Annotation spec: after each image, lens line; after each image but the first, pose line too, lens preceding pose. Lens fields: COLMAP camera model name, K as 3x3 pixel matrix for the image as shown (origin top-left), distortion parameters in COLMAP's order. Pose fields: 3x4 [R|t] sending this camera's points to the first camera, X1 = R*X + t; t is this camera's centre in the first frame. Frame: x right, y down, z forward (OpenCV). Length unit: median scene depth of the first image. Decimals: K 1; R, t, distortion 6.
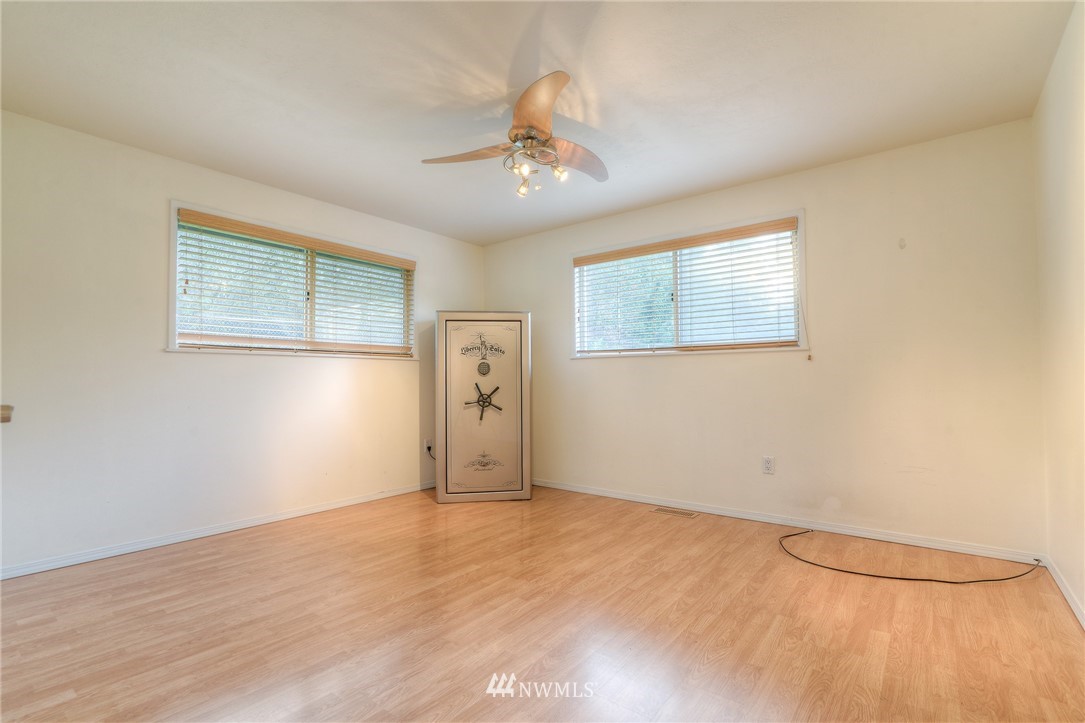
lens RADIAL K [[504.6, 0, 542.2], [0, 504.6, 365.3], [0, 0, 1]] dist [0.004451, -0.000548]
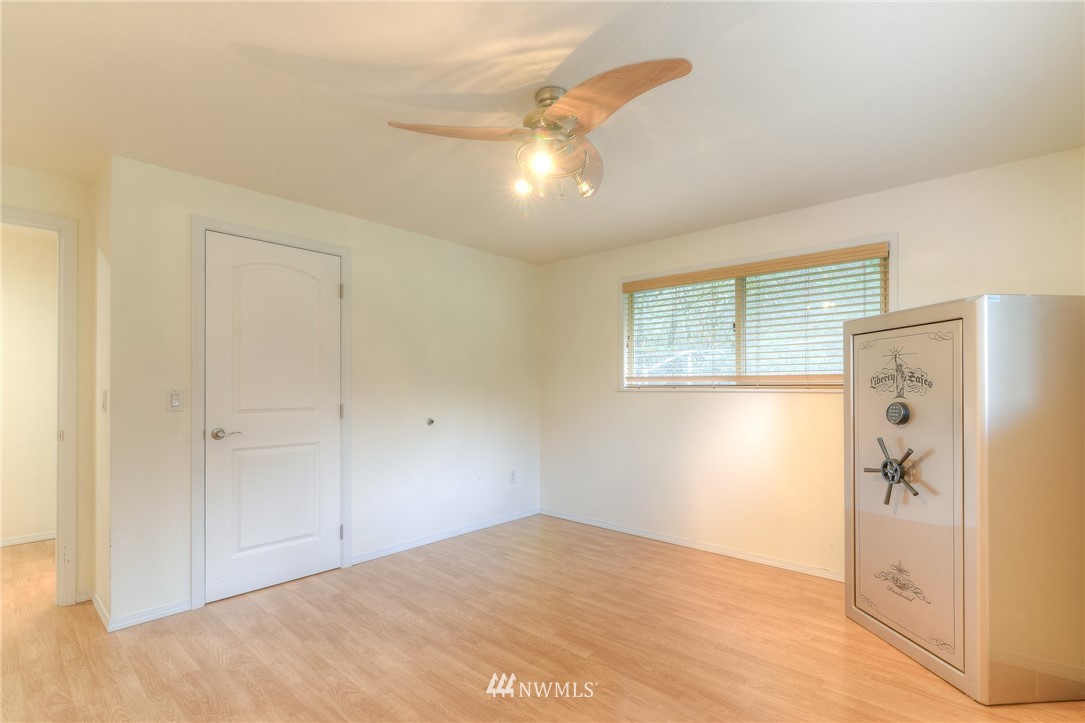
lens RADIAL K [[504.6, 0, 539.5], [0, 504.6, 384.7], [0, 0, 1]] dist [0.004451, -0.000548]
pose [[-0.071508, 0.001084, -0.997439, 0.615435], [0.031727, 0.999496, -0.001188, -0.049238], [0.996935, -0.031730, -0.071507, 0.844959]]
